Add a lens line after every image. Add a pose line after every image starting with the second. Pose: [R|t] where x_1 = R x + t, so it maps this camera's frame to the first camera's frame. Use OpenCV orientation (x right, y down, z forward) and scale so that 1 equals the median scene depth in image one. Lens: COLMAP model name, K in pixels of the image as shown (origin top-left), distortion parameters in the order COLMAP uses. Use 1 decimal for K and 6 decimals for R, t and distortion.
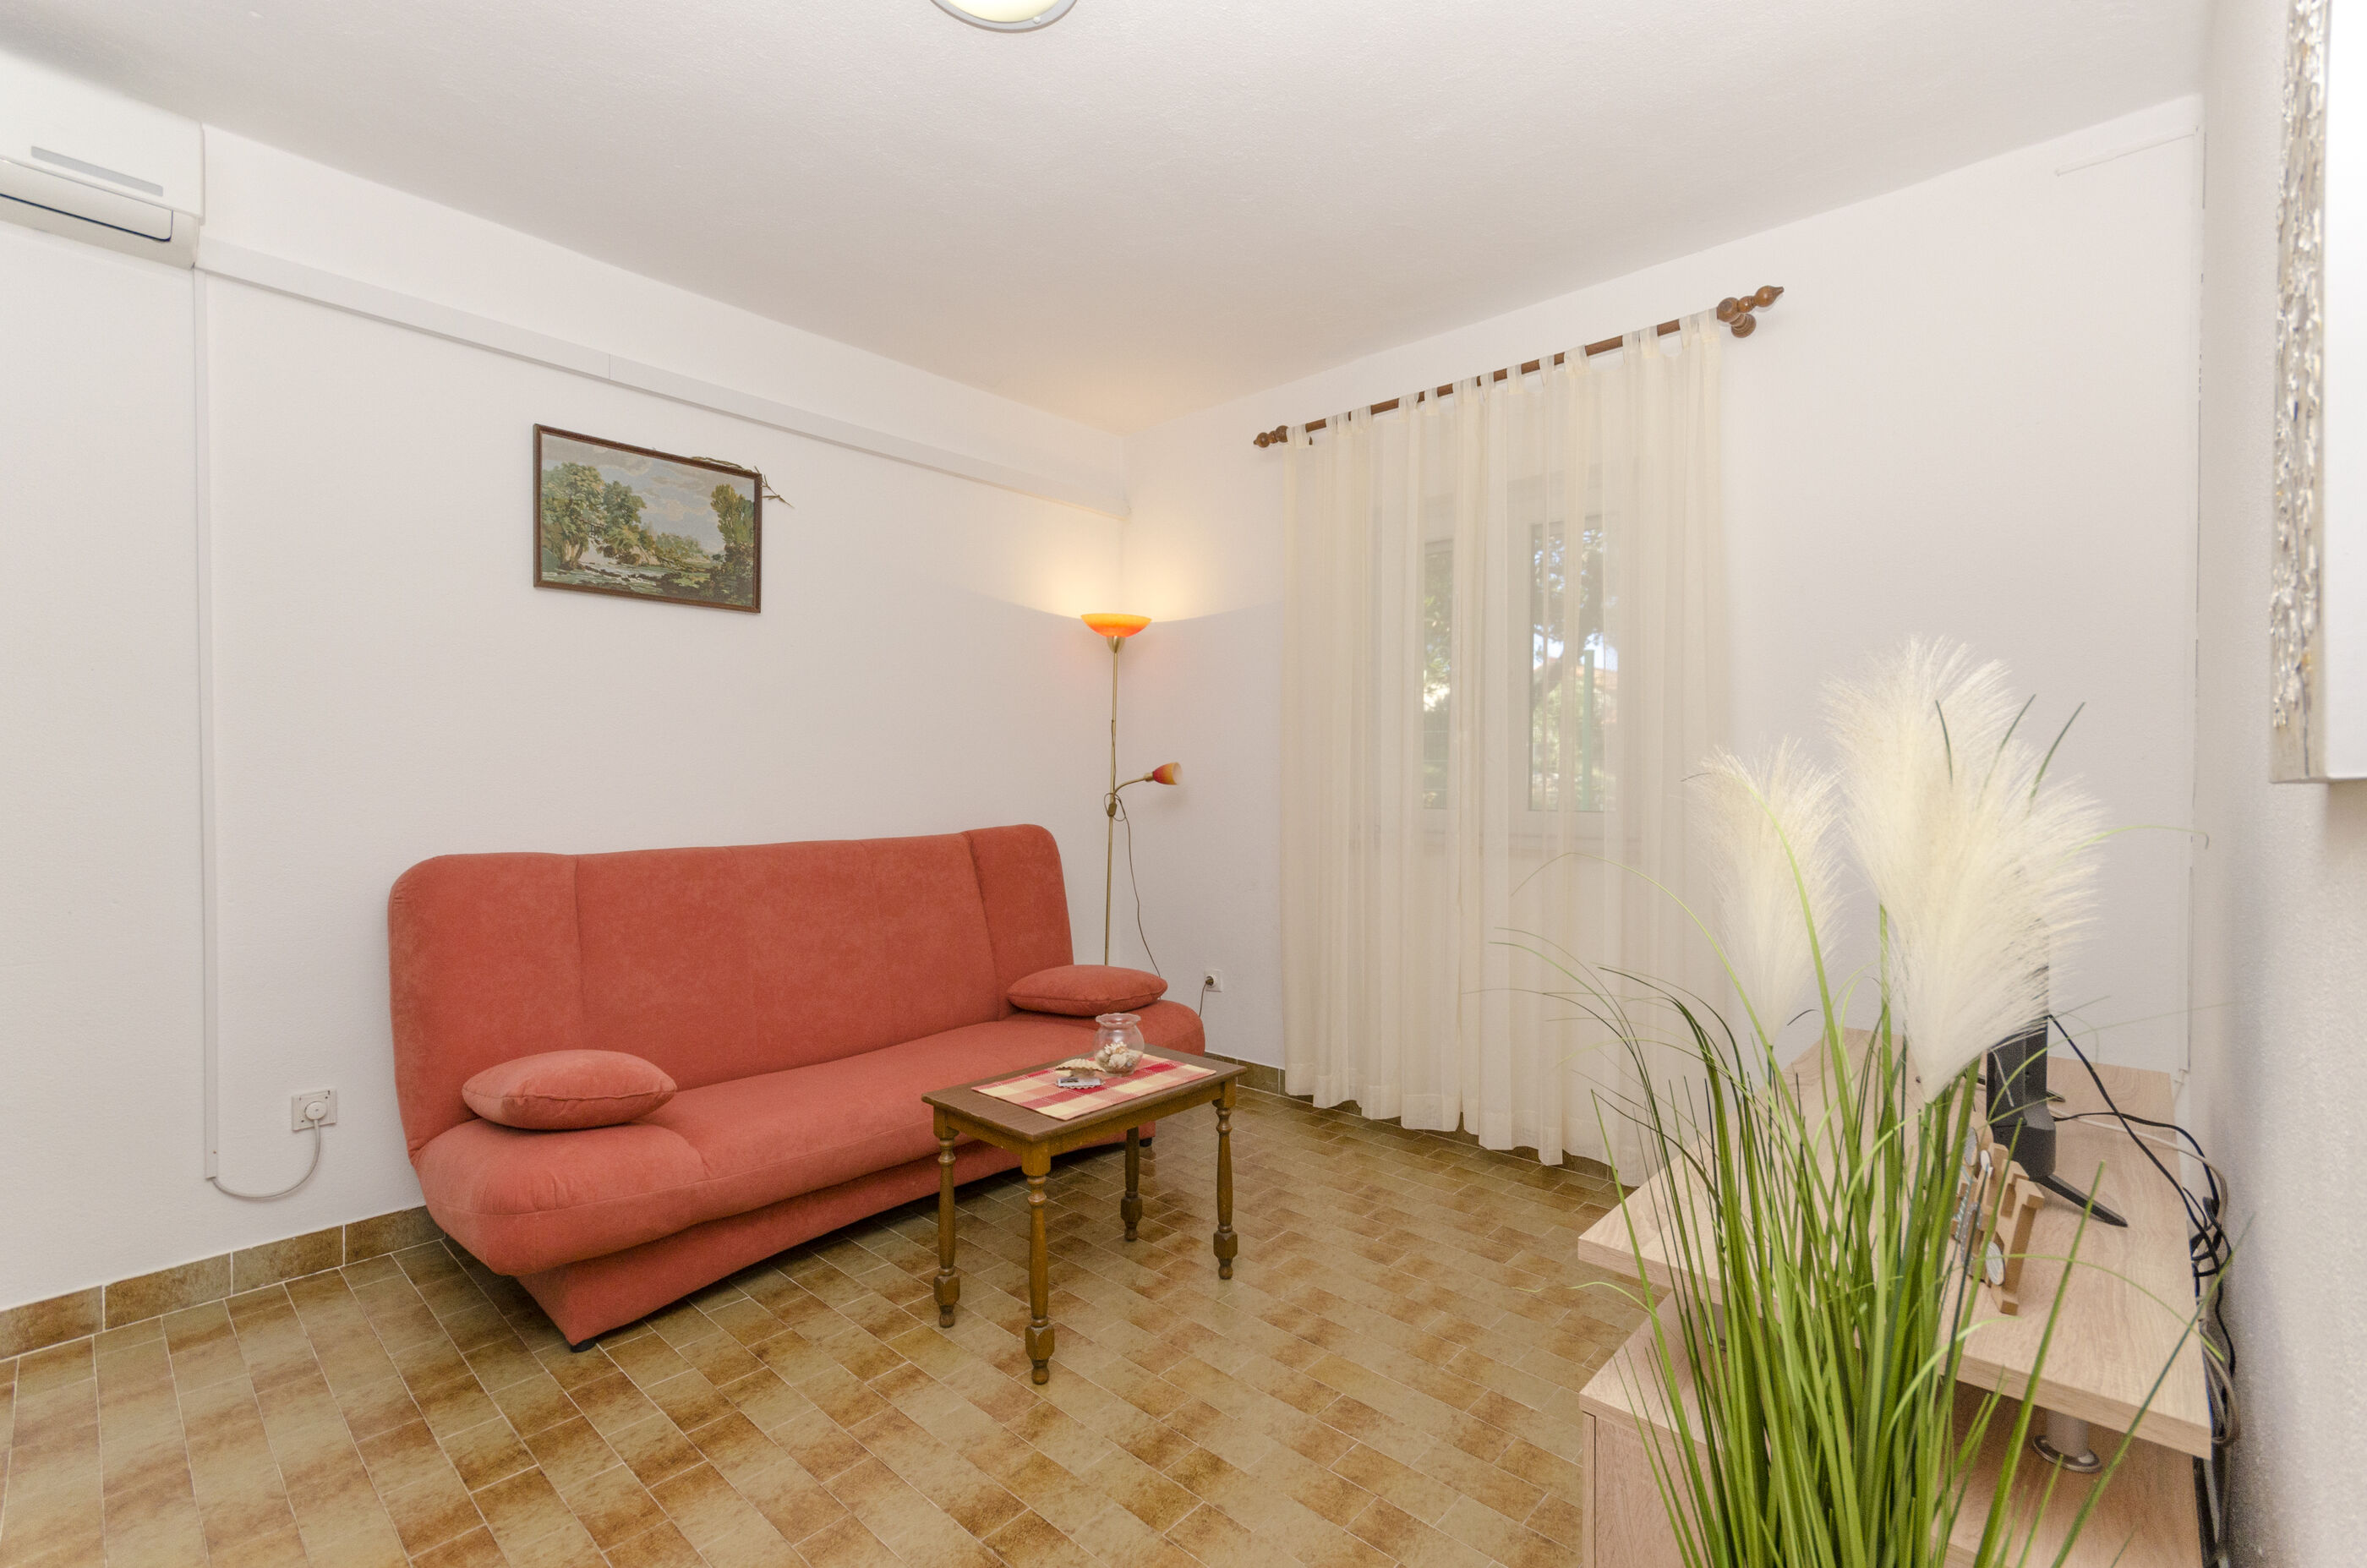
lens RADIAL K [[1031.7, 0, 1182.7], [0, 1031.7, 791.4], [0, 0, 1]] dist [0.011476, 0.000194]
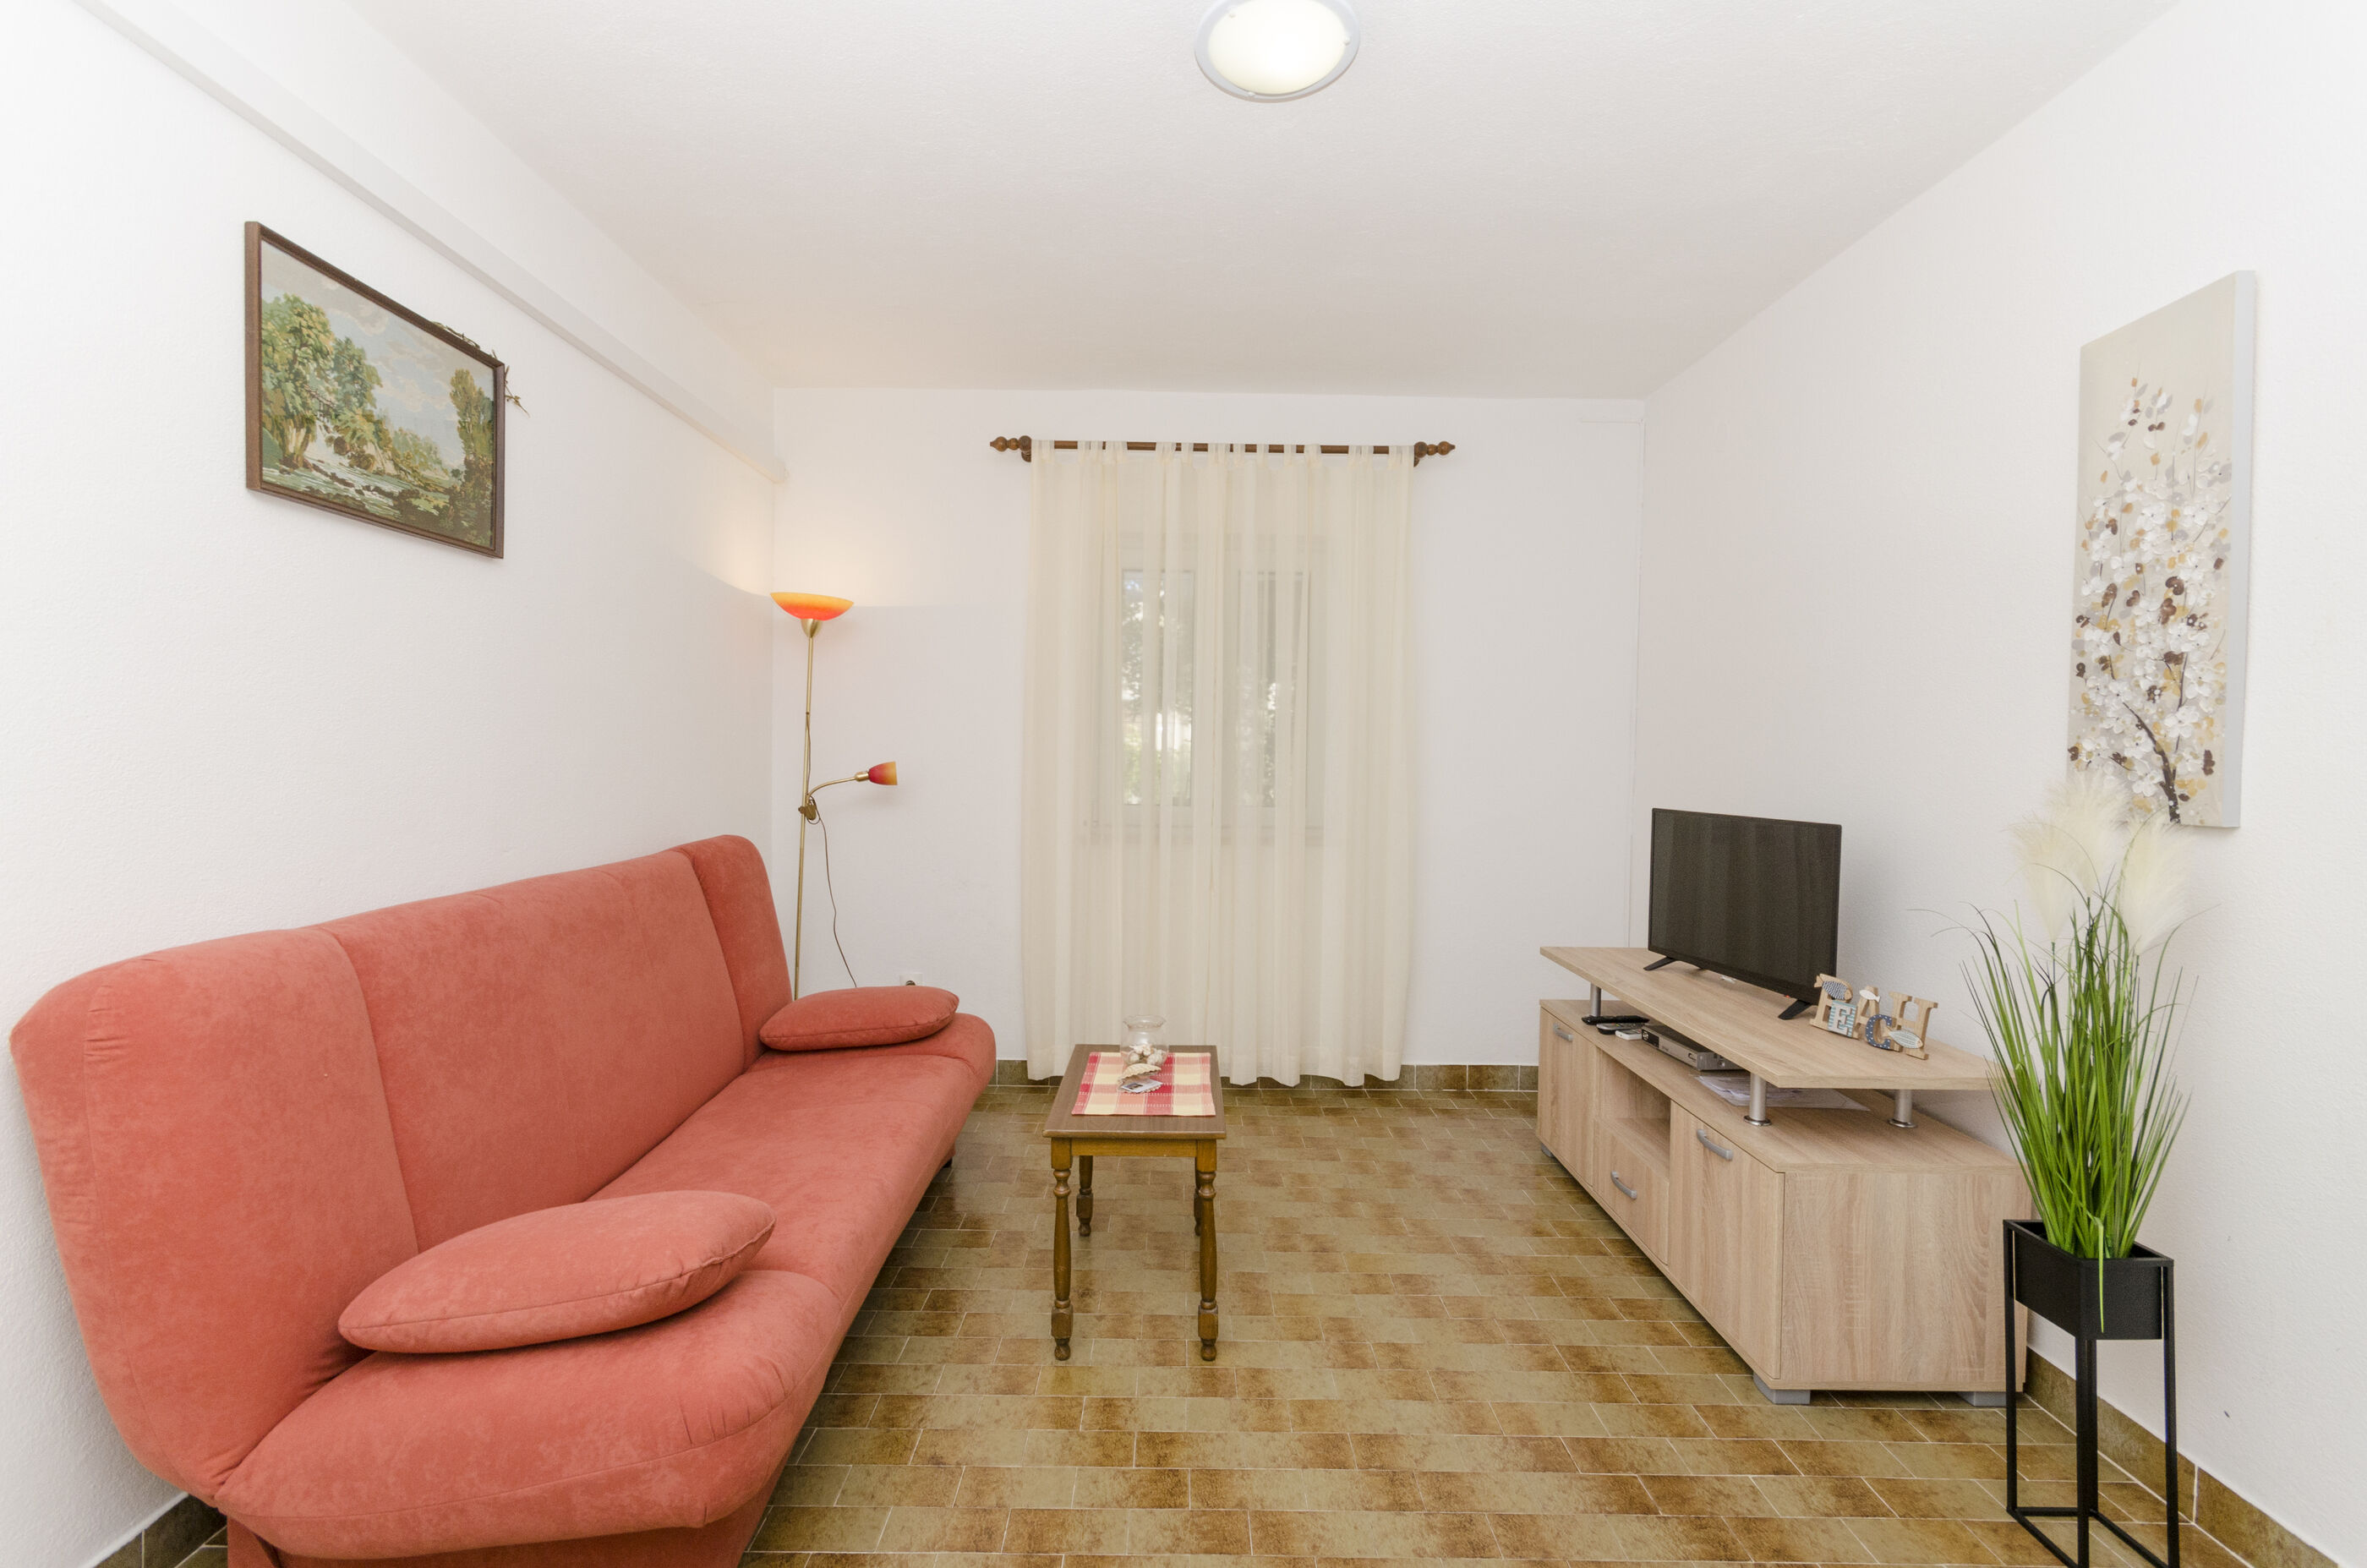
lens RADIAL K [[1034.0, 0, 1183.9], [0, 1034.0, 791.6], [0, 0, 1]] dist [0.002595, 0.000712]
pose [[0.734517, -0.016516, 0.678390, -0.598947], [-0.001780, 0.999653, 0.026265, -0.033633], [-0.678588, -0.020500, 0.734233, 0.162310]]
